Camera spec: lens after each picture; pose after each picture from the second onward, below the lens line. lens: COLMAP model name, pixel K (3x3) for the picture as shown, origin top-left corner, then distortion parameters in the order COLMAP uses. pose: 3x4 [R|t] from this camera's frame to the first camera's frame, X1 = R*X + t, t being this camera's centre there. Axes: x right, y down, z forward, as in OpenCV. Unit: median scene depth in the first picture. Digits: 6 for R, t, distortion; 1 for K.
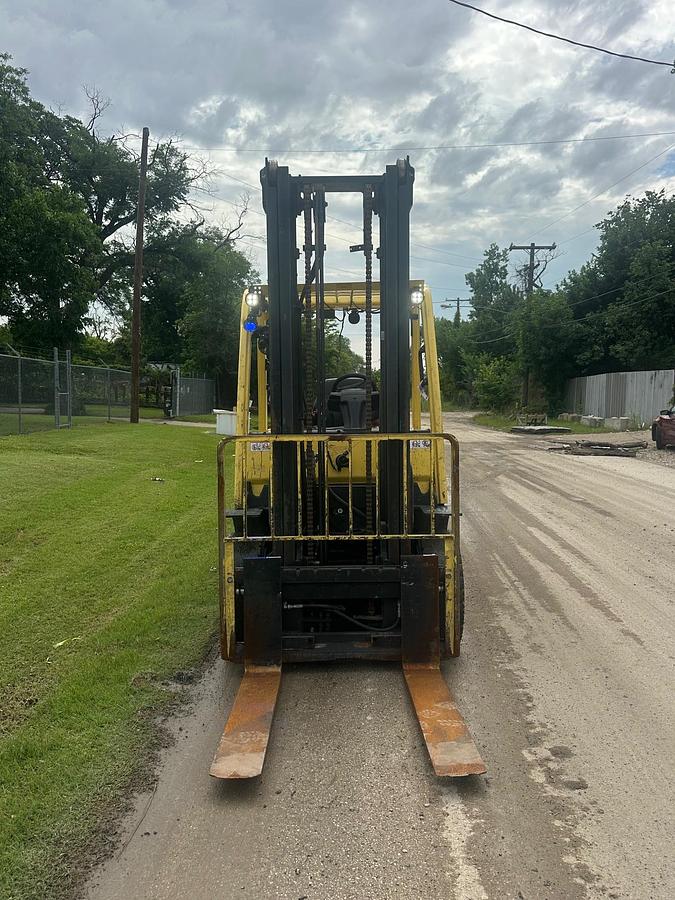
lens RADIAL K [[764.0, 0, 332.9], [0, 764.0, 461.4], [0, 0, 1]] dist [0.088885, -0.135726]
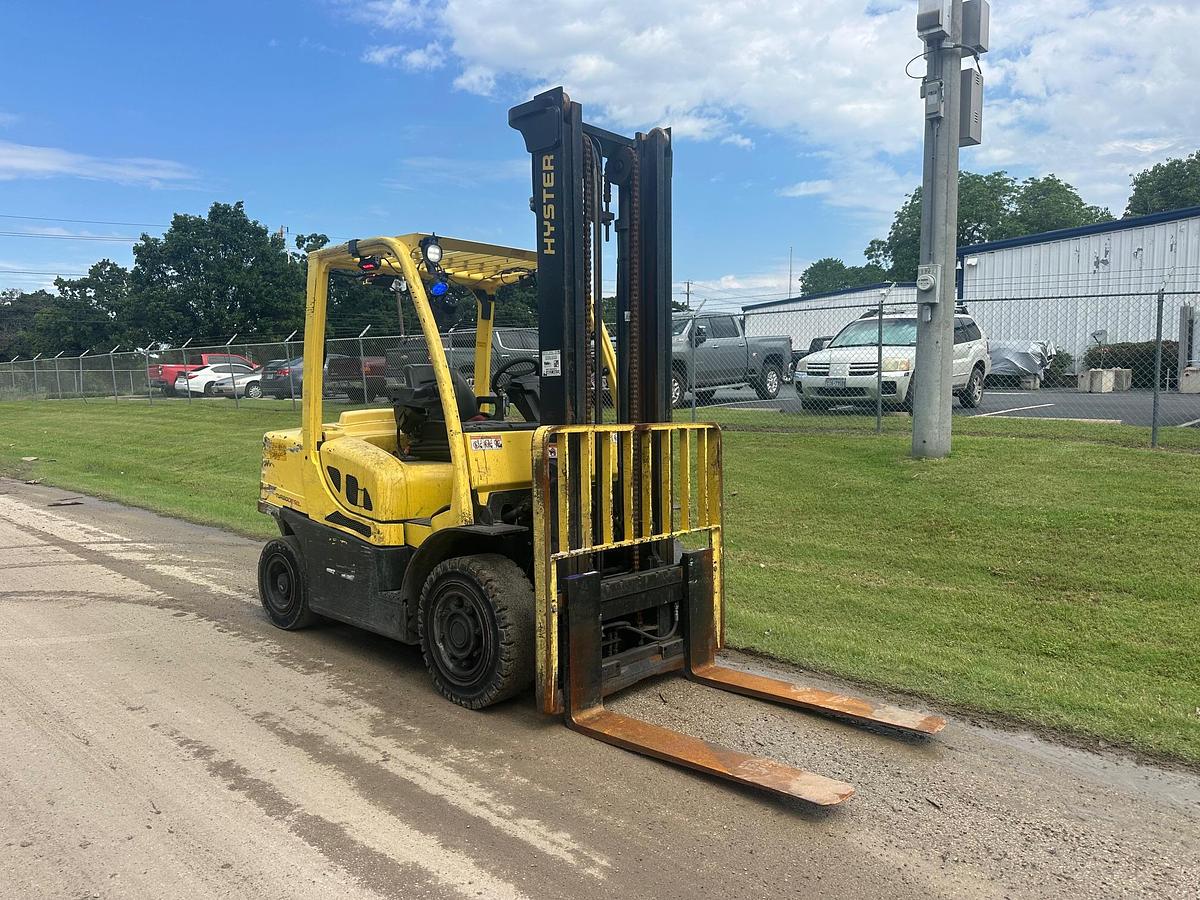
lens RADIAL K [[842.7, 0, 600.9], [0, 842.7, 458.9], [0, 0, 1]] dist [0.039433, -0.048968]
pose [[-0.639195, 0.062198, -0.766525, 0.725767], [-0.073671, 0.987188, 0.141536, -0.159274], [0.765508, 0.146940, -0.626424, 1.862235]]
